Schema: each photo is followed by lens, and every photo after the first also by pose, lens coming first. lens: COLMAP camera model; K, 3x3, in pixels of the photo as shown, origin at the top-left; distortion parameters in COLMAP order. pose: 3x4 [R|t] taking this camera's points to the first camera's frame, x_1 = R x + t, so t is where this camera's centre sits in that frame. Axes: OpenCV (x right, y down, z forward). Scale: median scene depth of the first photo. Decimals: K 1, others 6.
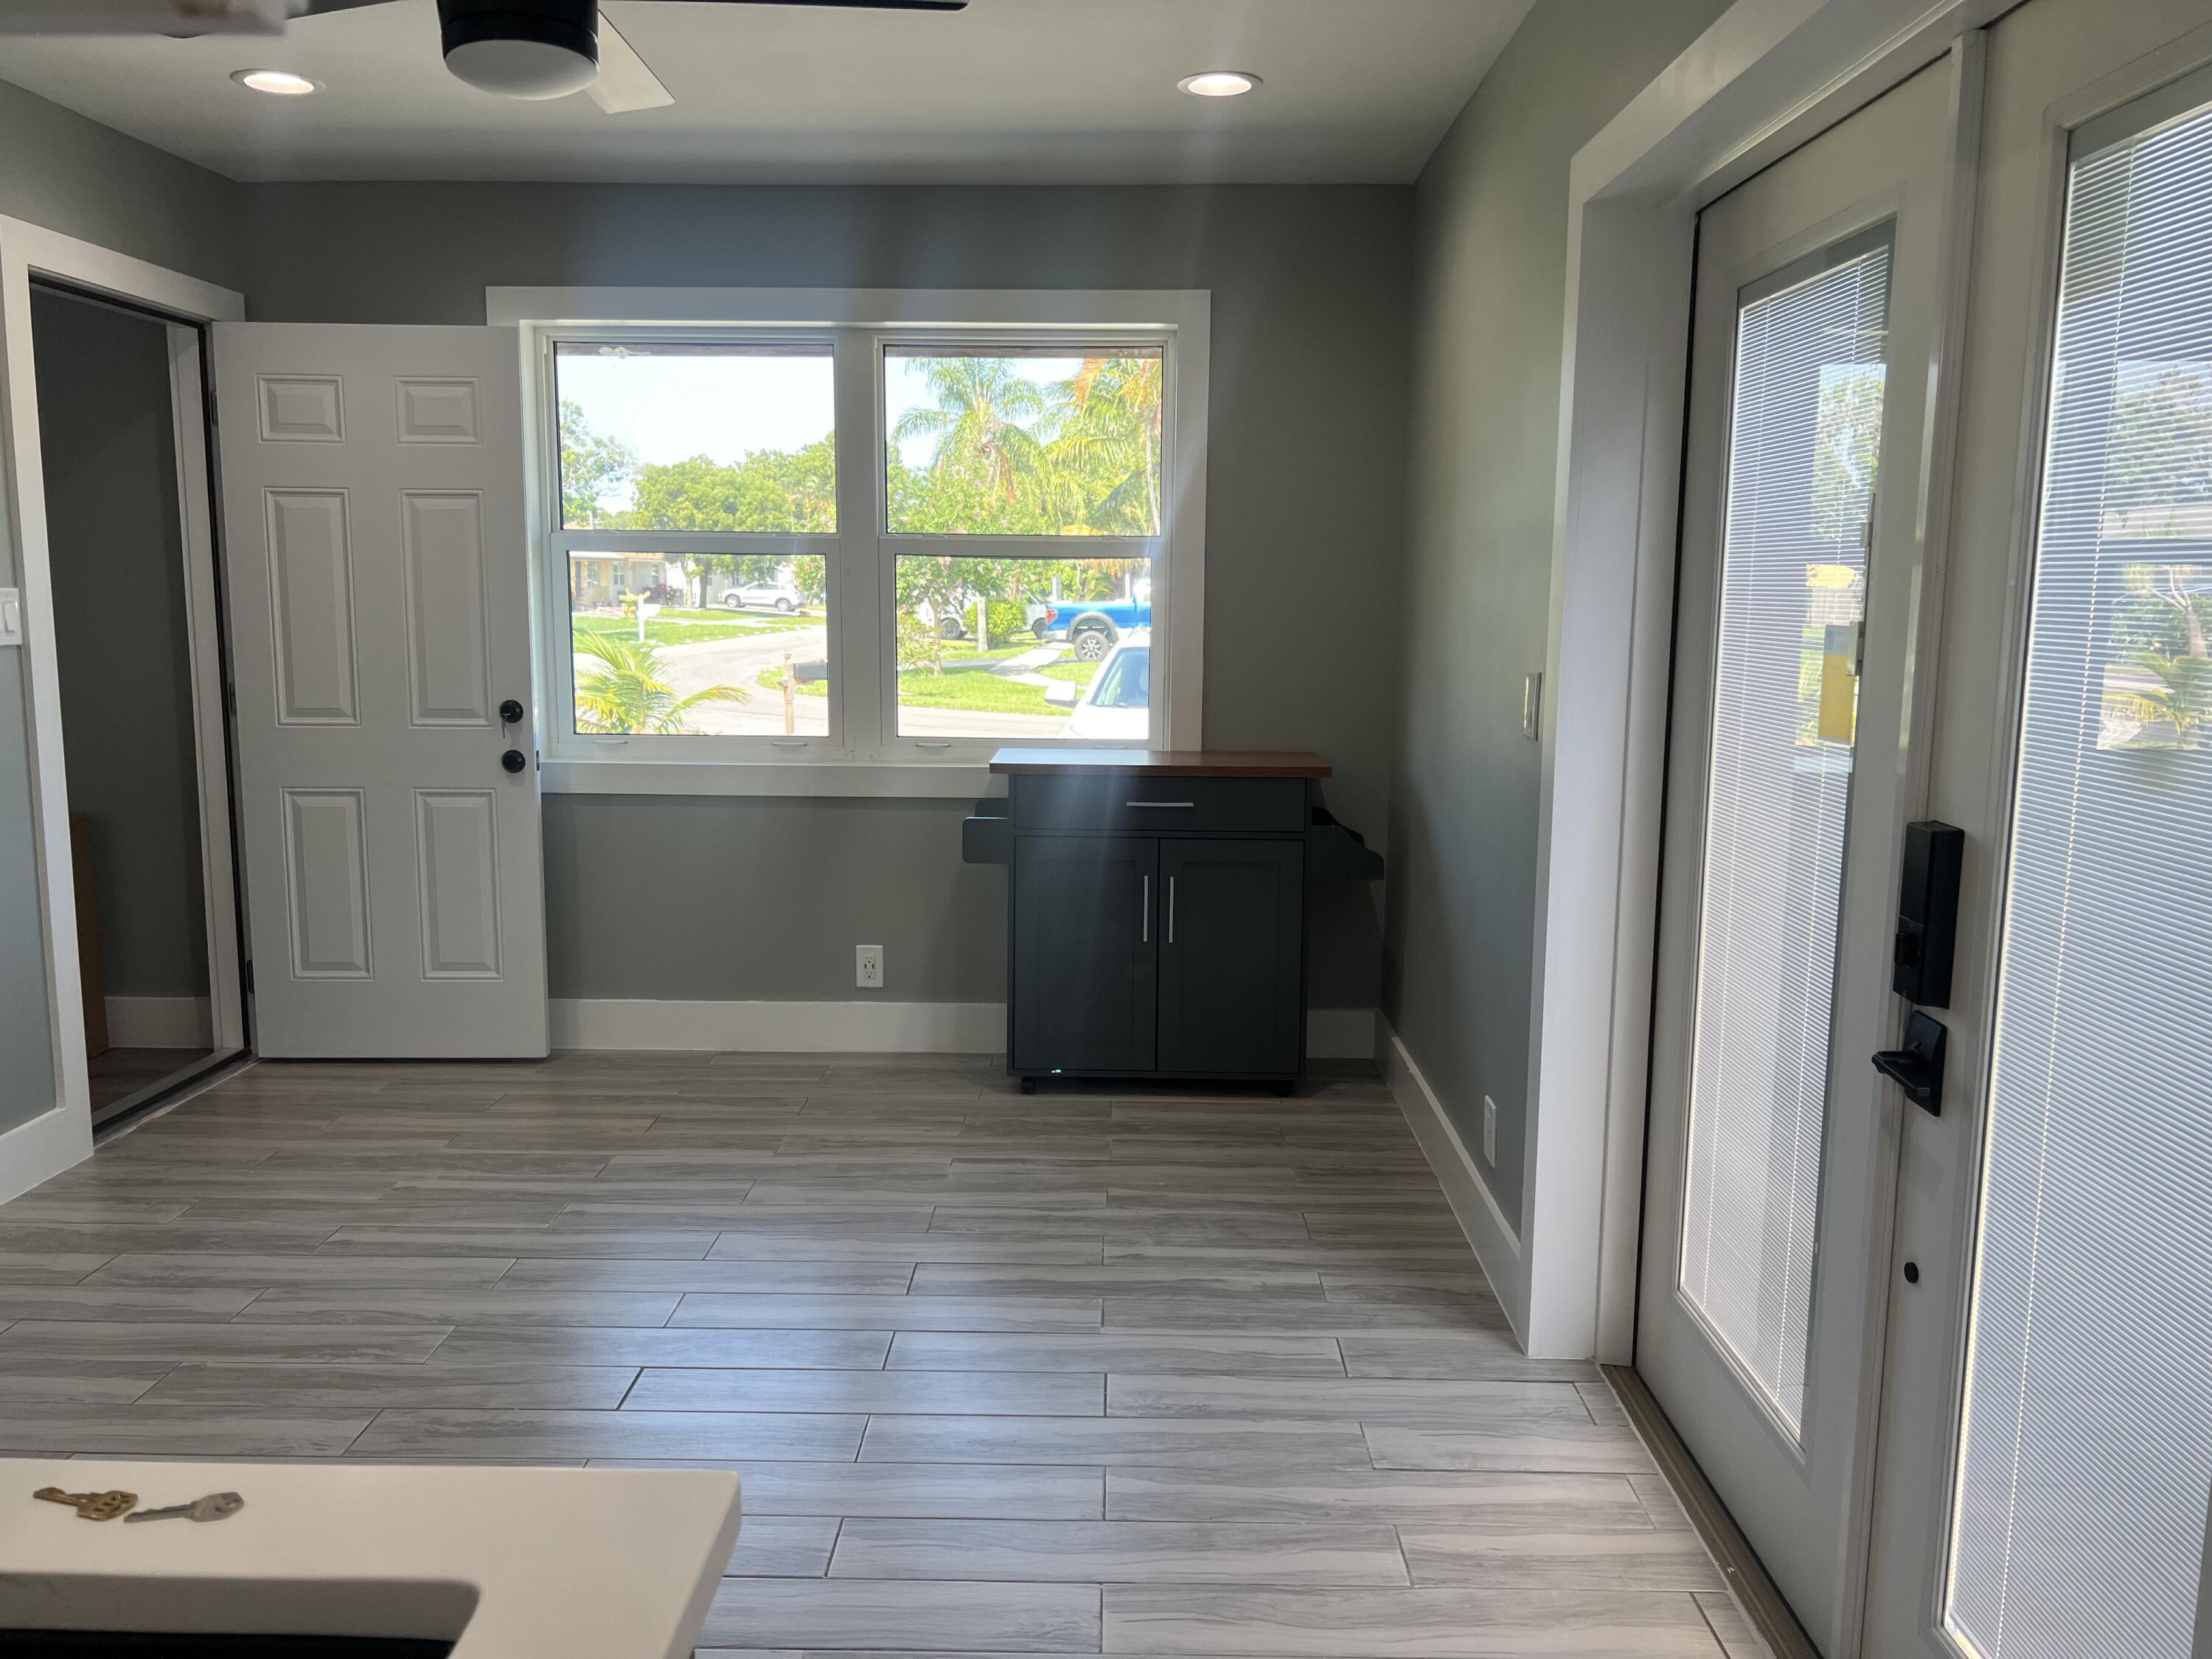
lens RADIAL K [[1687.6, 0, 1106.0], [0, 1687.6, 829.5], [0, 0, 1]] dist [0.037183, -0.046876]
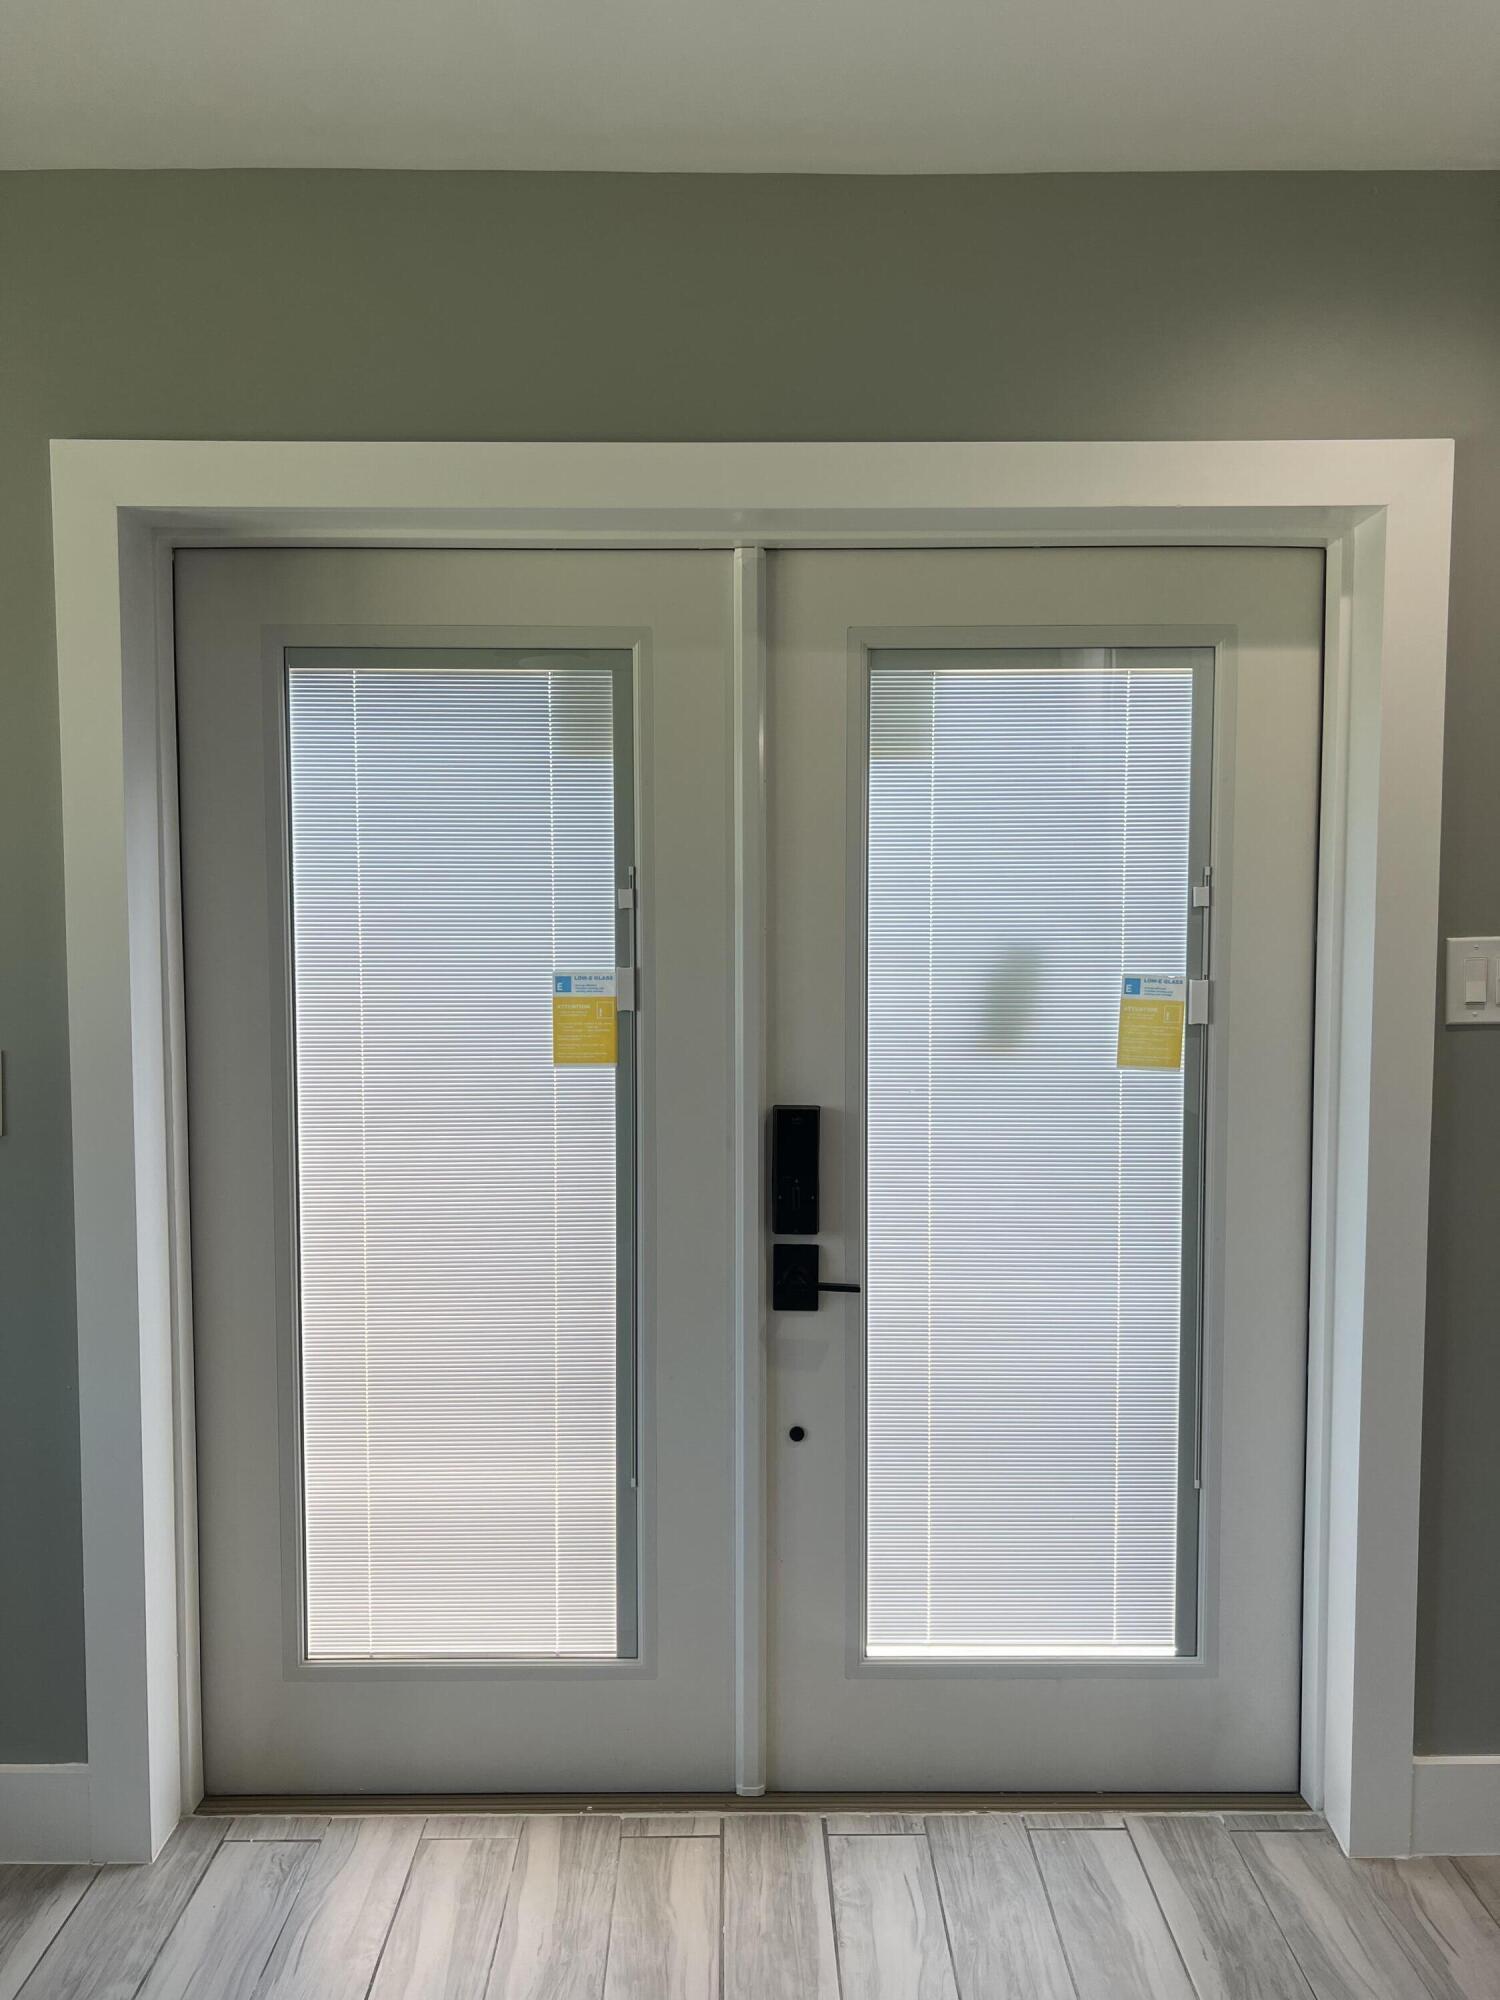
lens RADIAL K [[1525.9, 0, 772.7], [0, 1525.9, 1000.2], [0, 0, 1]] dist [0.037183, -0.046876]
pose [[-0.019745, -0.079943, 0.996604, -0.622268], [0.148665, 0.985482, 0.081996, -0.160649], [-0.988691, 0.149779, -0.007574, 0.837902]]
